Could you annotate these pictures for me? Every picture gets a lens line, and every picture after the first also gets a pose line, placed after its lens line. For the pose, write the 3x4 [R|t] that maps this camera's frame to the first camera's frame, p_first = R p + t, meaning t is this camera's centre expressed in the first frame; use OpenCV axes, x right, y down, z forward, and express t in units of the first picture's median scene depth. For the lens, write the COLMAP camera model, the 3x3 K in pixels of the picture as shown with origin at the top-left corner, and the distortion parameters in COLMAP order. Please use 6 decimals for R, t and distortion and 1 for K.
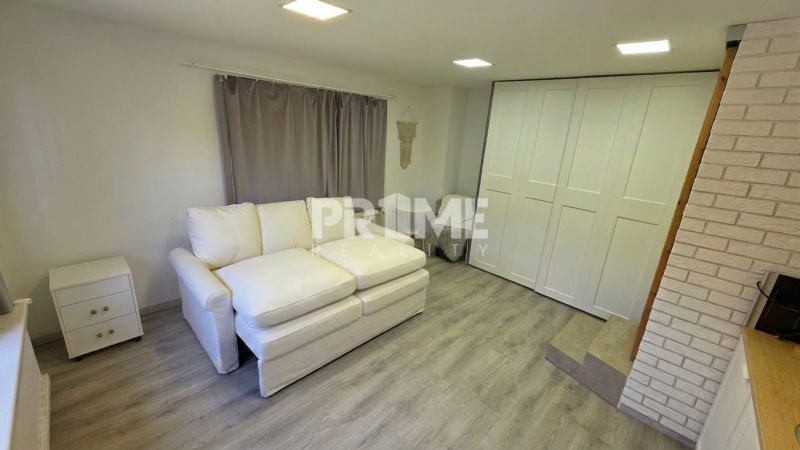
lens RADIAL K [[319.7, 0, 397.7], [0, 319.7, 221.9], [0, 0, 1]] dist [-0.000457, 0.000023]
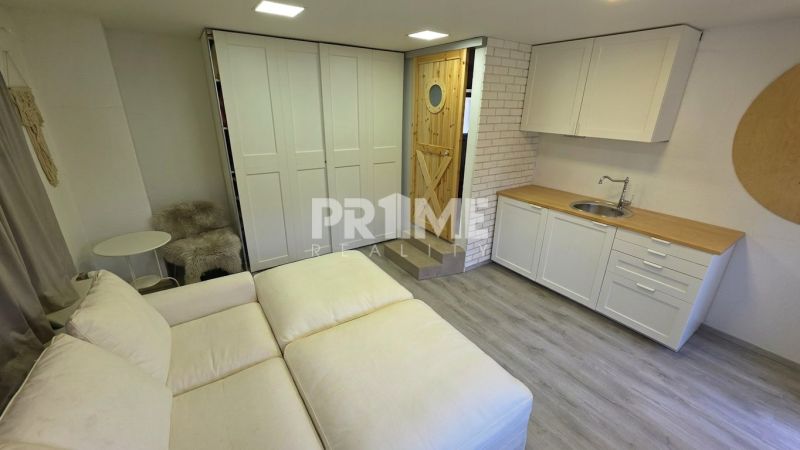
lens RADIAL K [[319.7, 0, 397.7], [0, 319.7, 221.9], [0, 0, 1]] dist [-0.000457, 0.000023]
pose [[0.205736, -0.395654, 0.895059, -0.771752], [0.273855, 0.901360, 0.335491, -0.302892], [-0.939508, 0.176094, 0.293794, 0.811166]]
